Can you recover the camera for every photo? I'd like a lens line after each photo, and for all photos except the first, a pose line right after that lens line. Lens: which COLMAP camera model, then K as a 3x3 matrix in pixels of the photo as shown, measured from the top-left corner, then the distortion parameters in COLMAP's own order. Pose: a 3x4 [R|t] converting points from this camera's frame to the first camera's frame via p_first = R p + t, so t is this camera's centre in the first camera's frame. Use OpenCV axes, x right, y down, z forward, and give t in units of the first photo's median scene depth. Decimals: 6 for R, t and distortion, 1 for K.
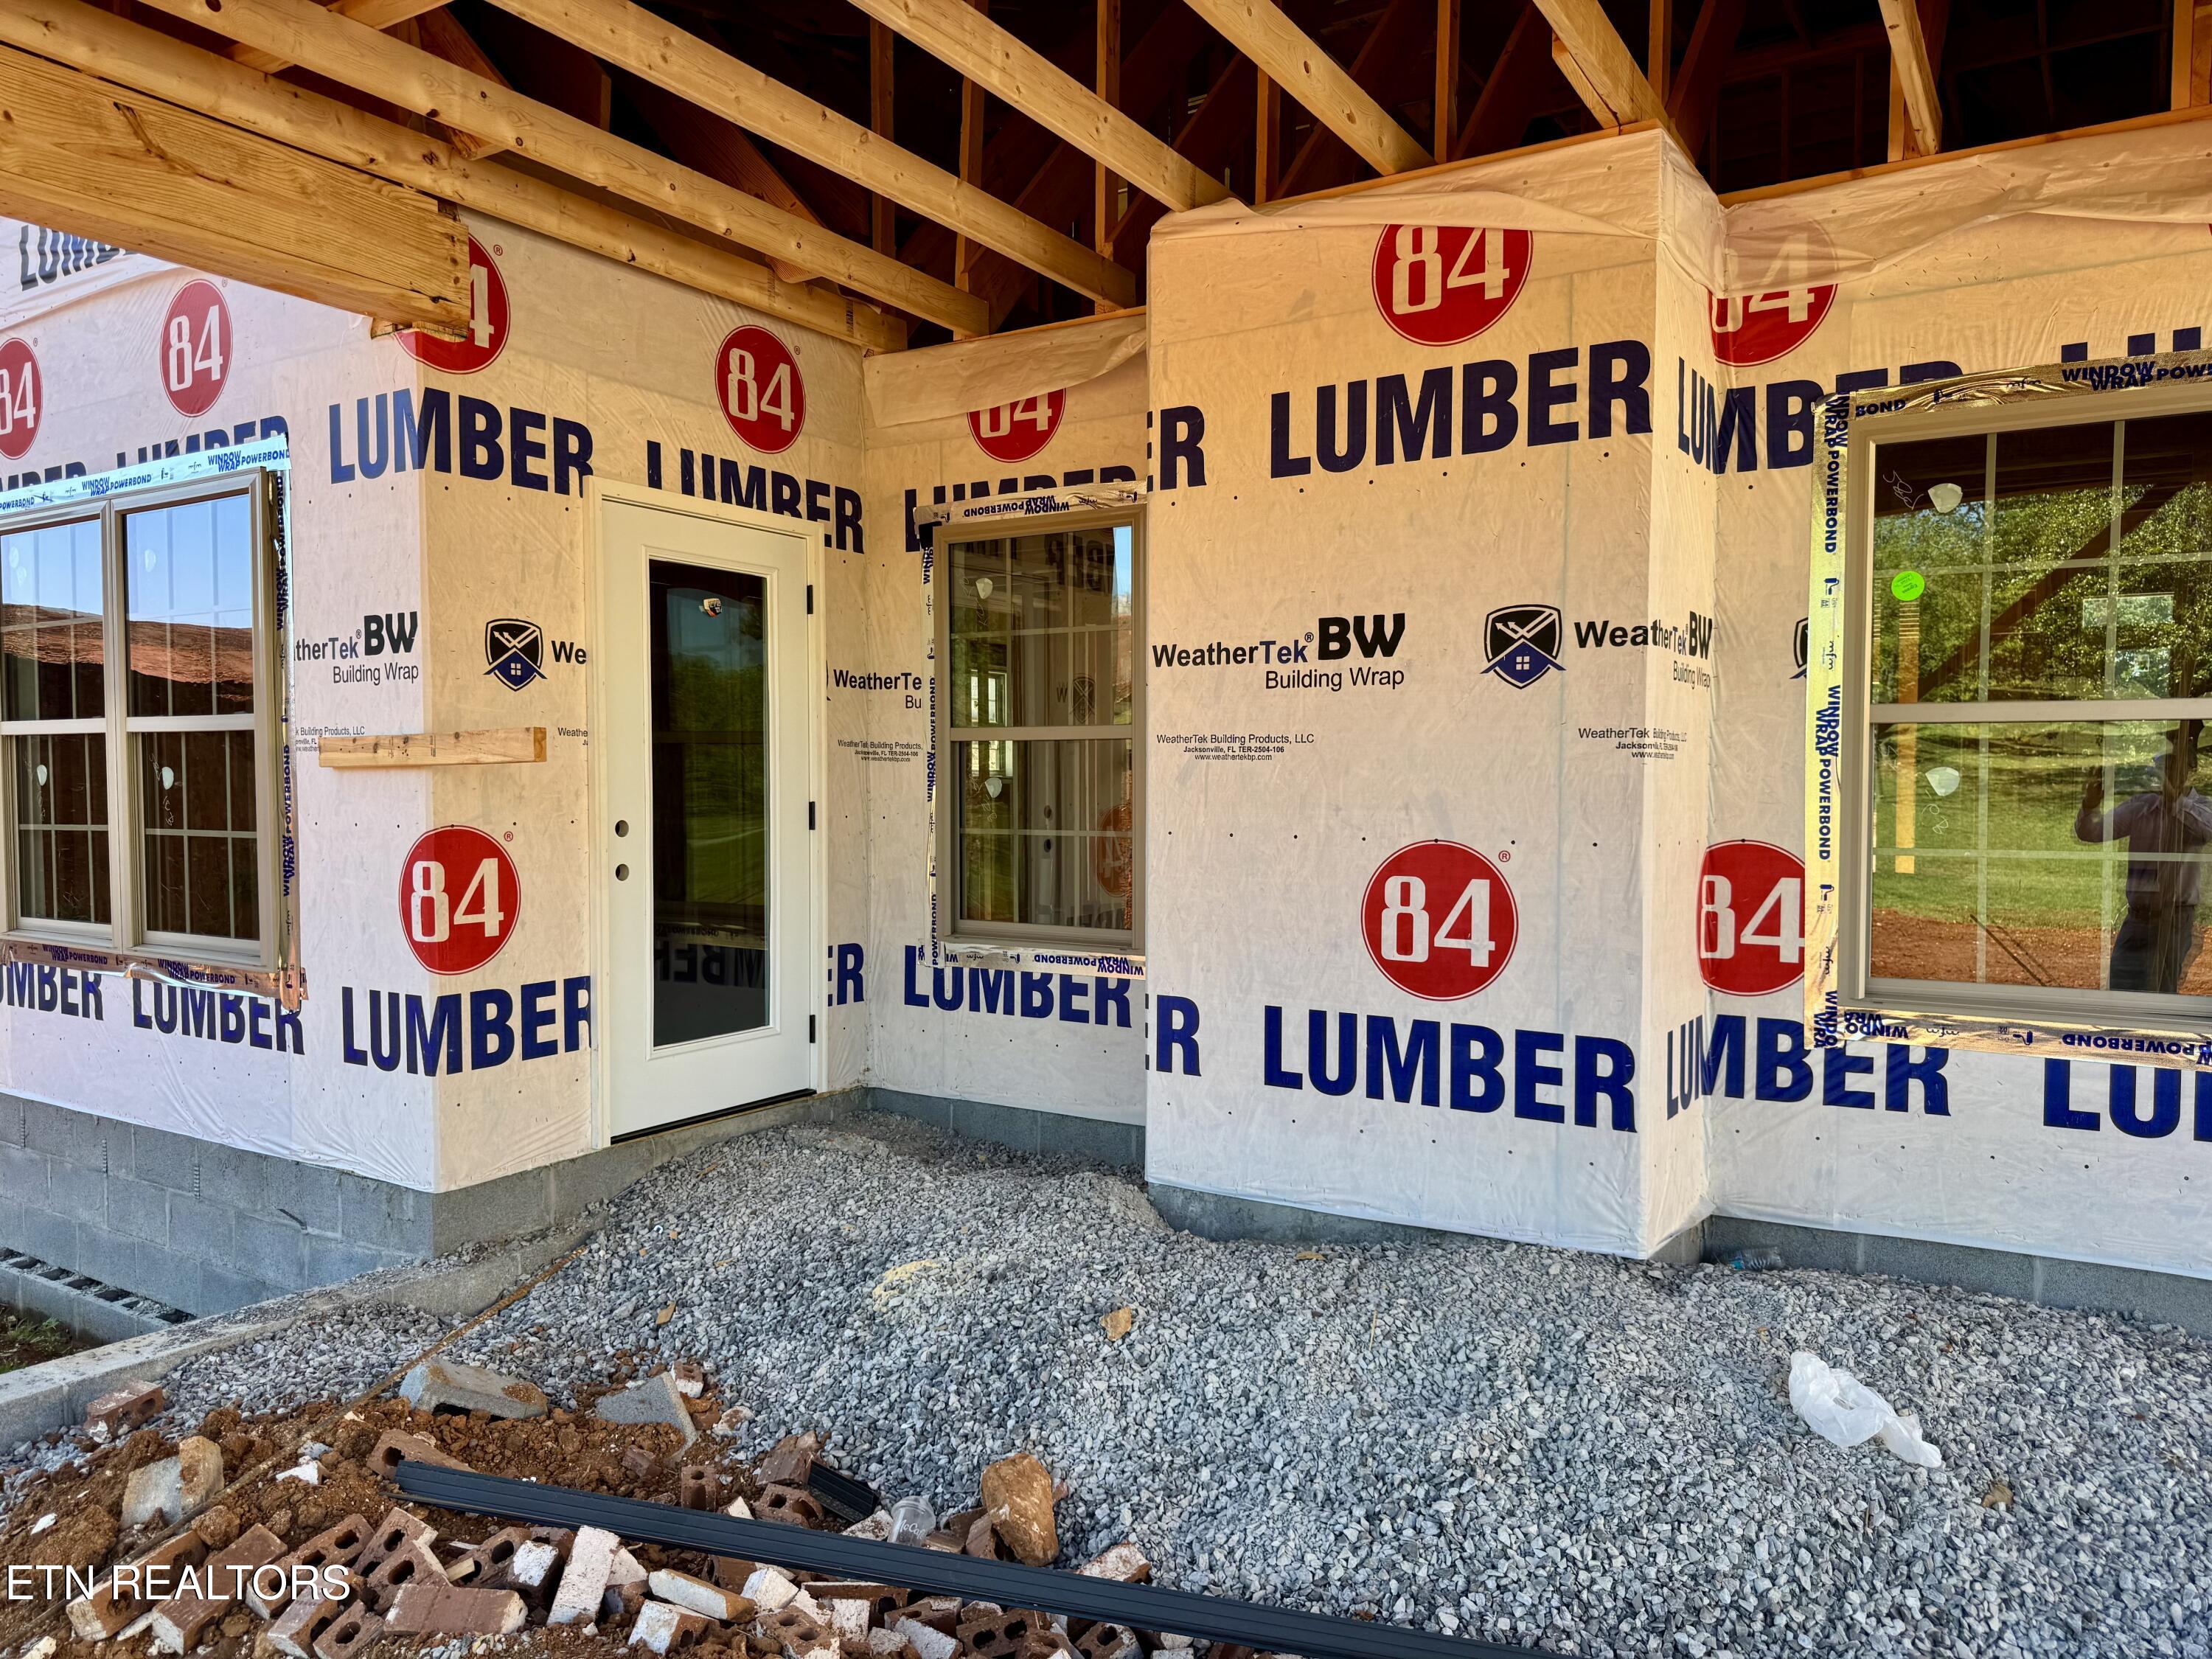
lens RADIAL K [[1555.9, 0, 1125.6], [0, 1555.9, 849.4], [0, 0, 1]] dist [0.059181, -0.077394]
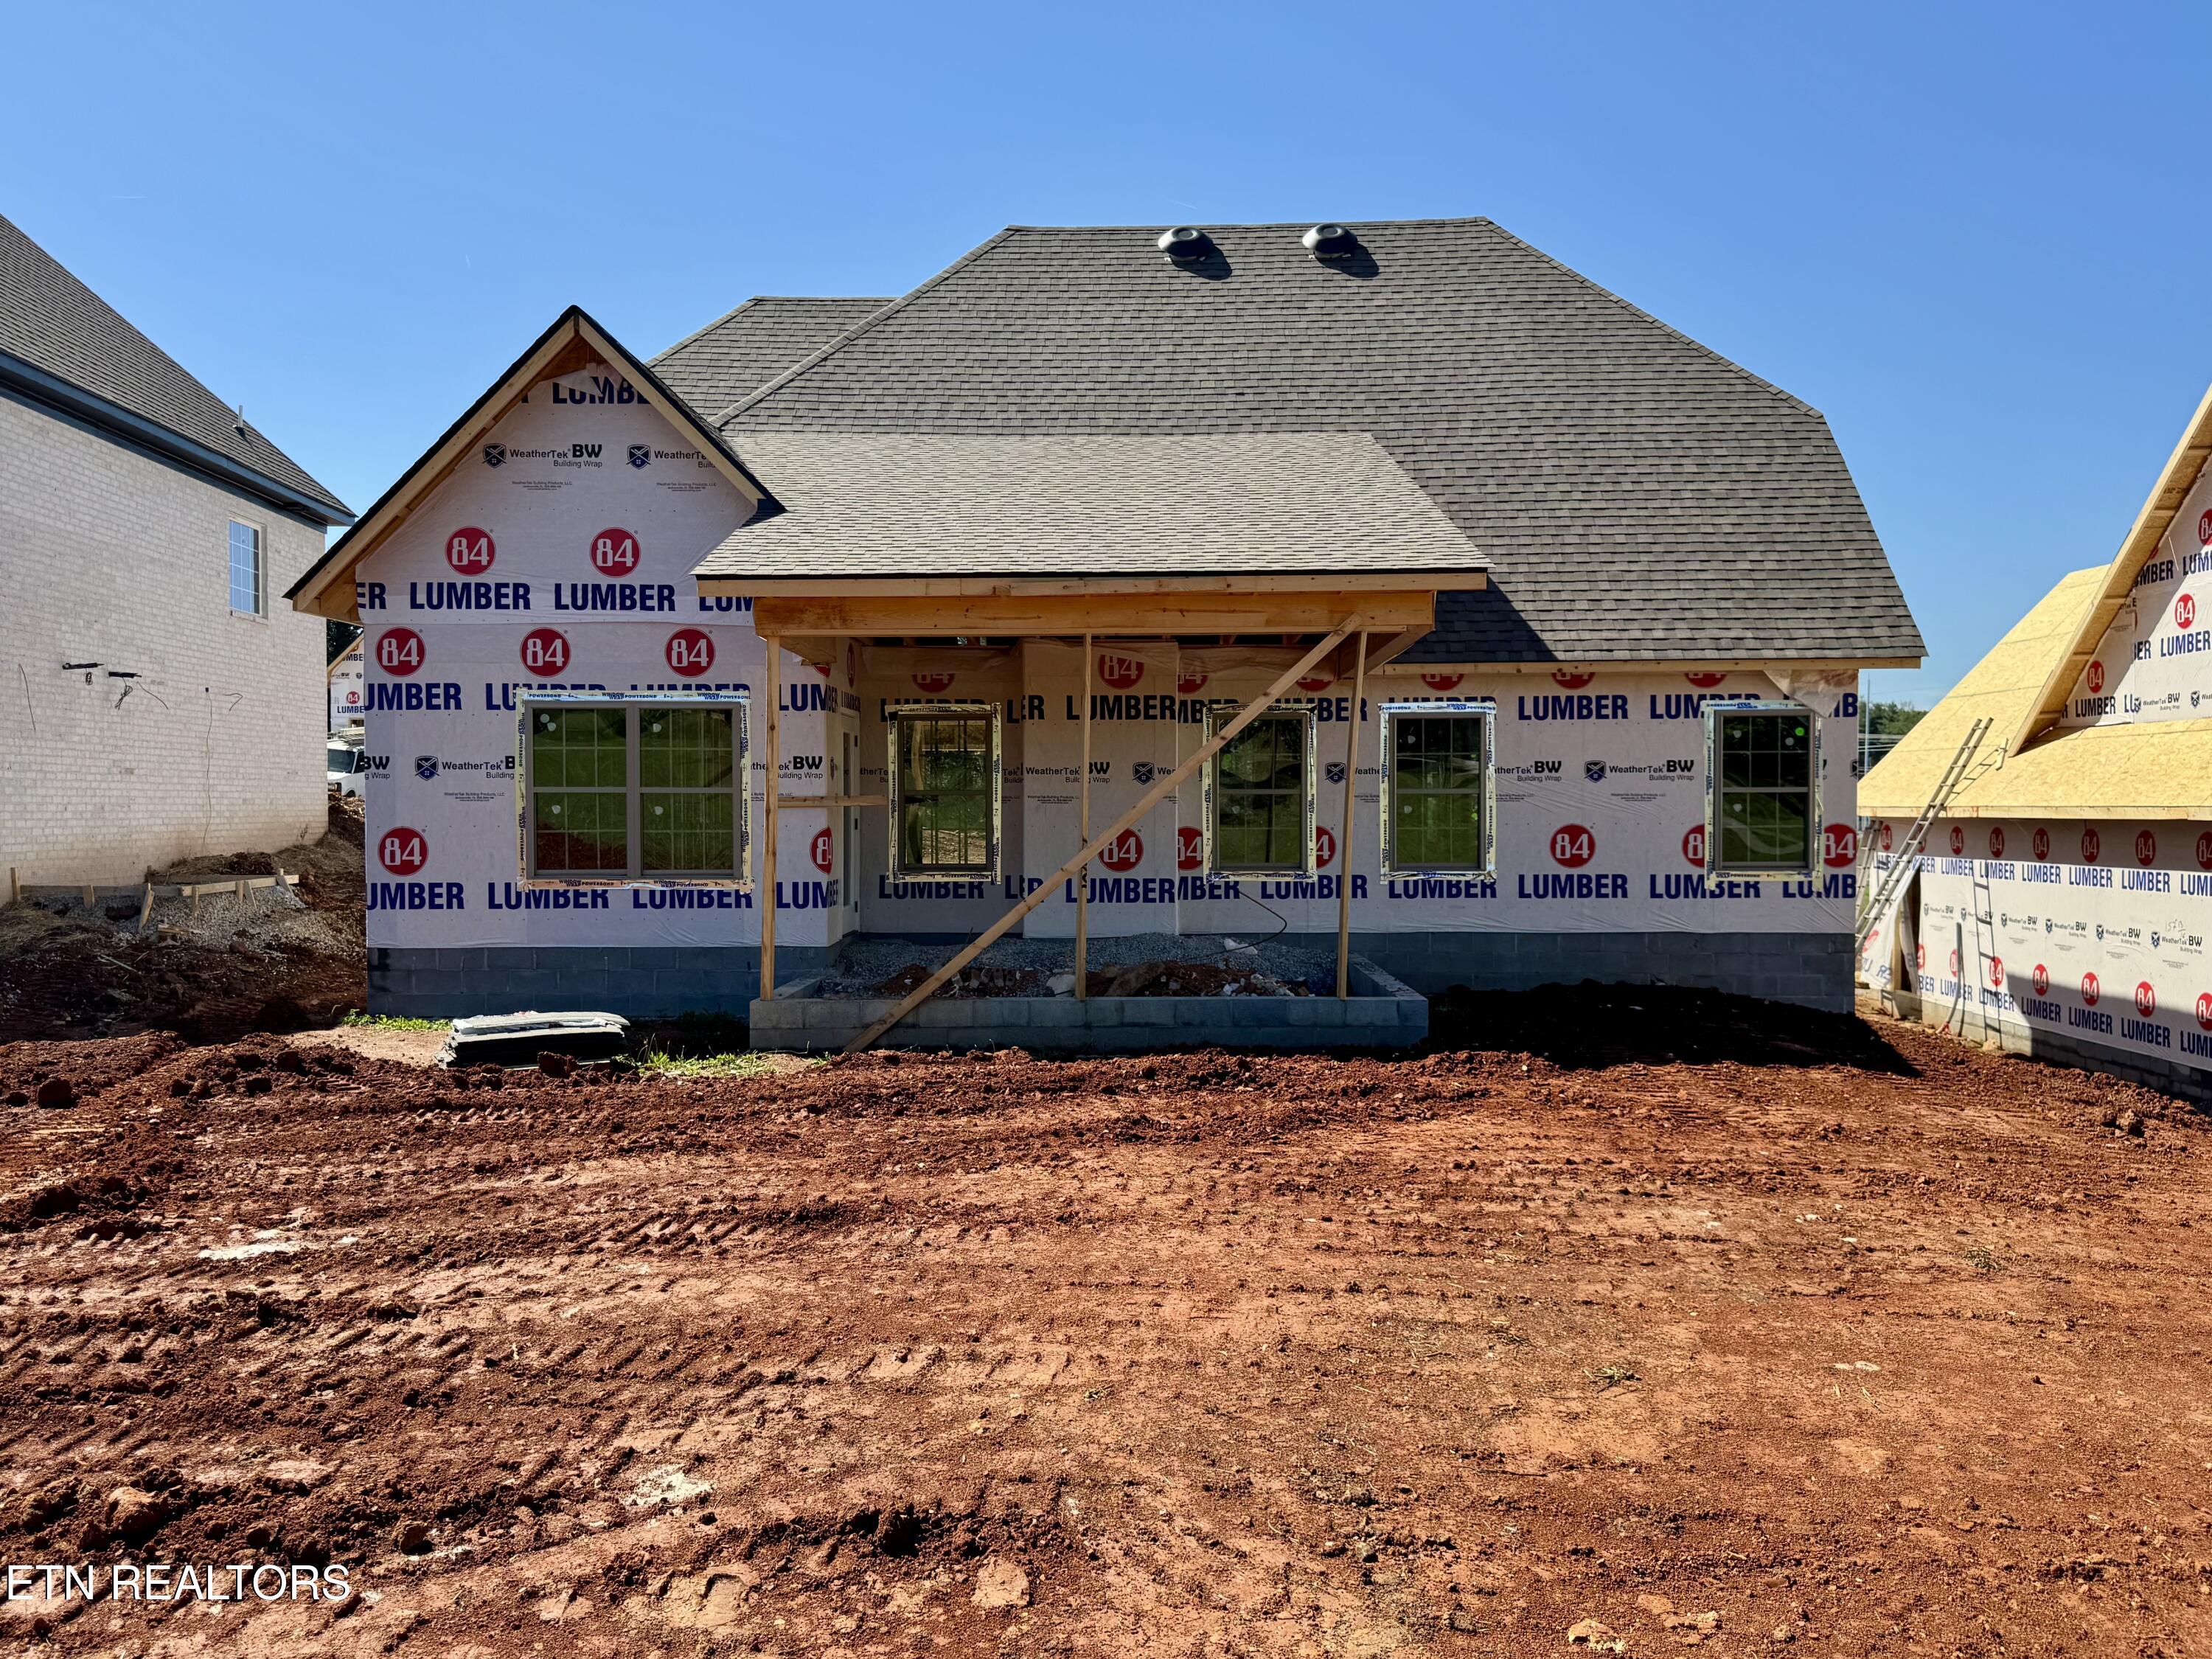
lens RADIAL K [[1814.7, 0, 1126.4], [0, 1814.7, 837.3], [0, 0, 1]] dist [0.066810, -0.056774]
pose [[0.850041, -0.011463, 0.526592, -1.855644], [0.026306, 0.999439, -0.020708, 0.099112], [-0.526059, 0.031456, 0.849866, -2.378190]]
